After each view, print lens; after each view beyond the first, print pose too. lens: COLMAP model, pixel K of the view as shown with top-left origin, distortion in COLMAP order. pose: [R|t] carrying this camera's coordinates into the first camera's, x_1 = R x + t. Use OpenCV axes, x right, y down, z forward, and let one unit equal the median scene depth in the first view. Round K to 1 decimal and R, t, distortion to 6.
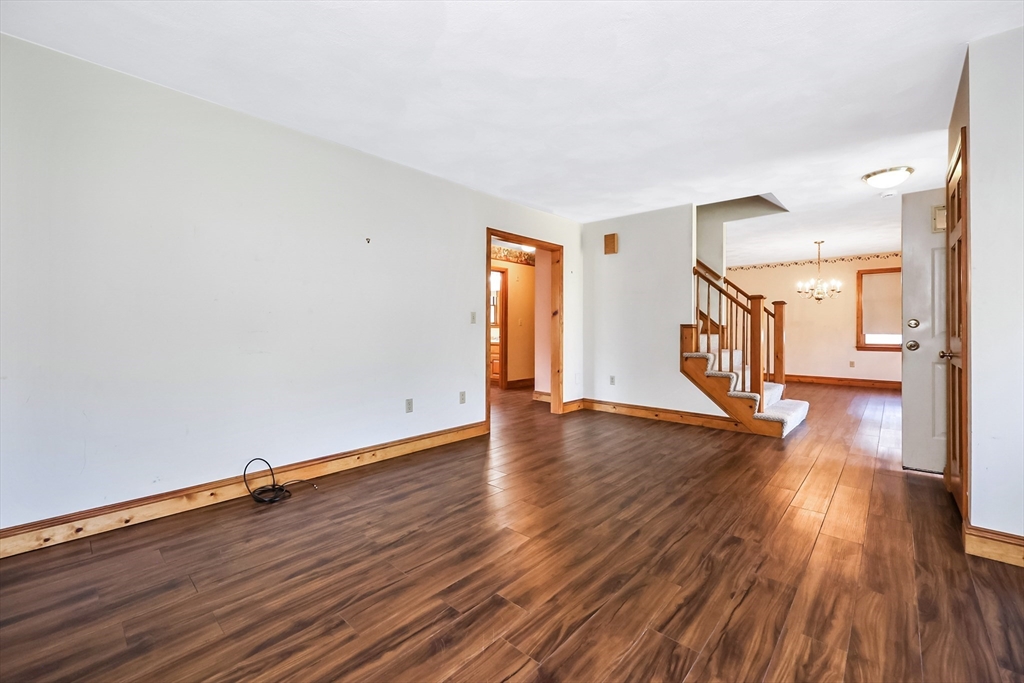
lens RADIAL K [[414.9, 0, 515.0], [0, 414.9, 328.6], [0, 0, 1]] dist [0.000065, -0.000038]
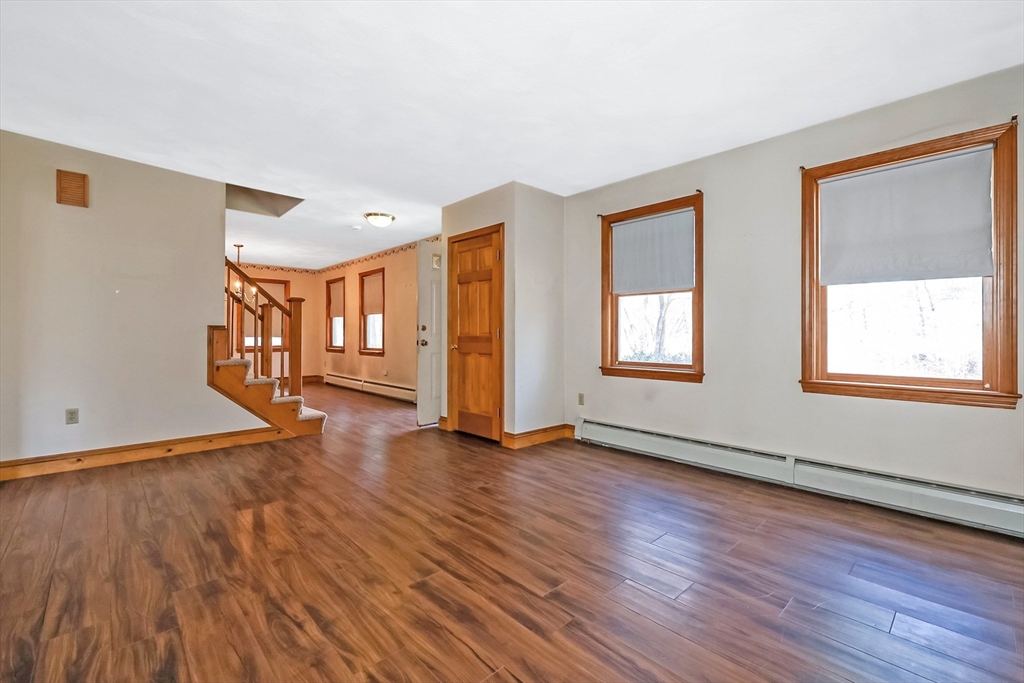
lens RADIAL K [[443.0, 0, 511.2], [0, 443.0, 333.9], [0, 0, 1]] dist [-0.000586, -0.000035]
pose [[0.082528, 0.001148, 0.996588, -0.777379], [-0.001347, 0.999999, -0.001041, 0.011532], [-0.996588, -0.001257, 0.082529, 0.698386]]
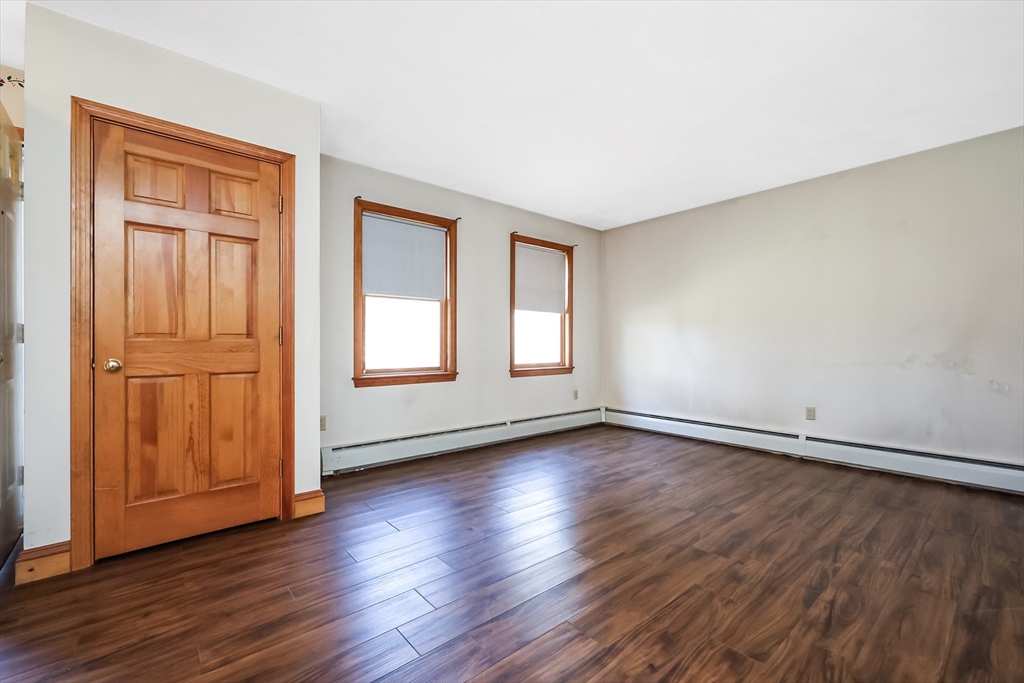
lens RADIAL K [[432.6, 0, 507.3], [0, 432.6, 346.0], [0, 0, 1]] dist [0.000287, 0.000249]
pose [[-0.991984, 0.000222, 0.126363, 0.302887], [0.000751, 0.999991, 0.004142, 0.027131], [-0.126360, 0.004204, -0.991975, 1.842208]]
